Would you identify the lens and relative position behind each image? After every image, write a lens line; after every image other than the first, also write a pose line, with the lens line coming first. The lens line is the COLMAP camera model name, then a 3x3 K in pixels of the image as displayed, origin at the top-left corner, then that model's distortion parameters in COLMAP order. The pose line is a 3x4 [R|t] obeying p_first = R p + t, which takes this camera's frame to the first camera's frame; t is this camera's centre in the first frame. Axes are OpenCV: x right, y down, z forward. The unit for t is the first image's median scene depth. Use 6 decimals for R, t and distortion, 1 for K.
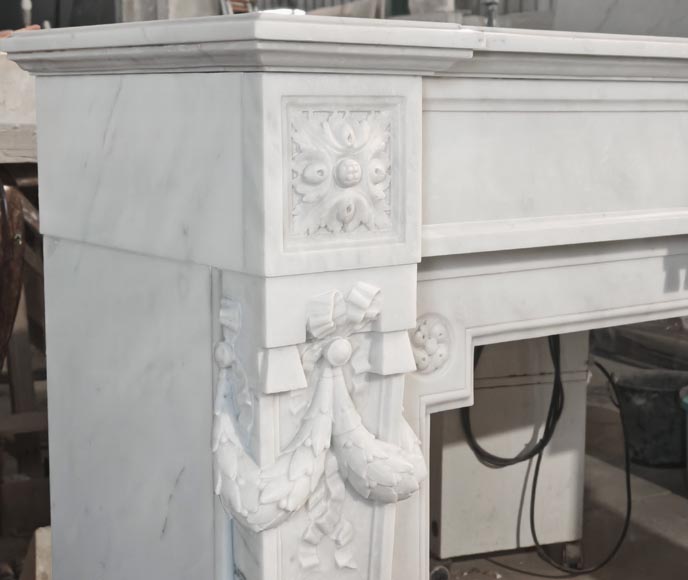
lens RADIAL K [[1313.2, 0, 344.0], [0, 1313.2, 290.0], [0, 0, 1]] dist [0.087605, 0.021448]
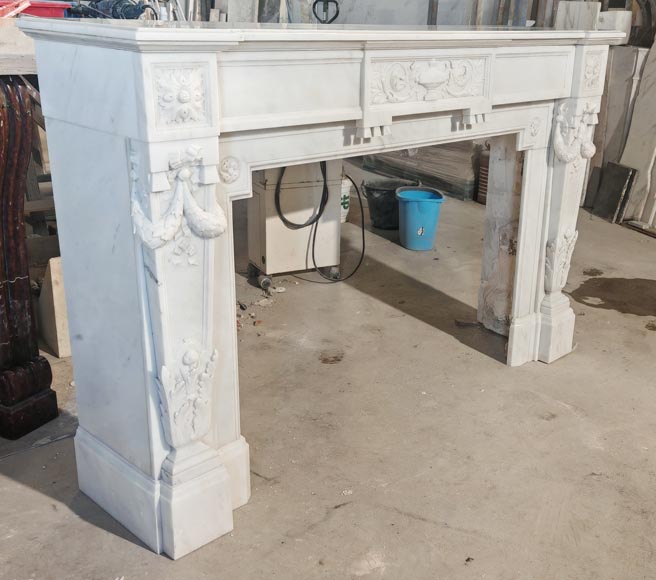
lens RADIAL K [[803.1, 0, 383.8], [0, 803.1, 311.7], [0, 0, 1]] dist [0.072693, -0.000182]
pose [[0.984905, -0.026472, 0.171059, 0.091925], [-0.012928, 0.974227, 0.225201, -0.043472], [-0.172612, -0.224013, 0.959179, -0.507302]]
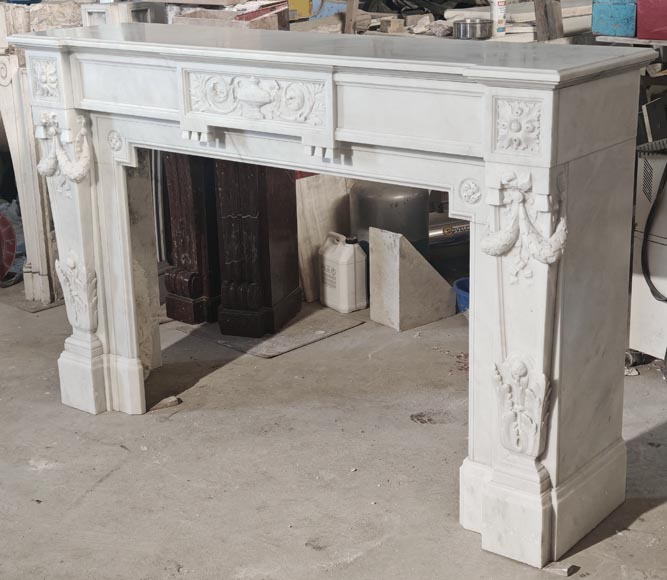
lens RADIAL K [[1170.9, 0, 333.6], [0, 1170.9, 340.0], [0, 0, 1]] dist [0.025662, -0.045001]
pose [[0.252755, 0.327357, -0.910468, 3.104816], [-0.109899, 0.944646, 0.309136, -0.459599], [0.961268, 0.021924, 0.274740, 0.851523]]
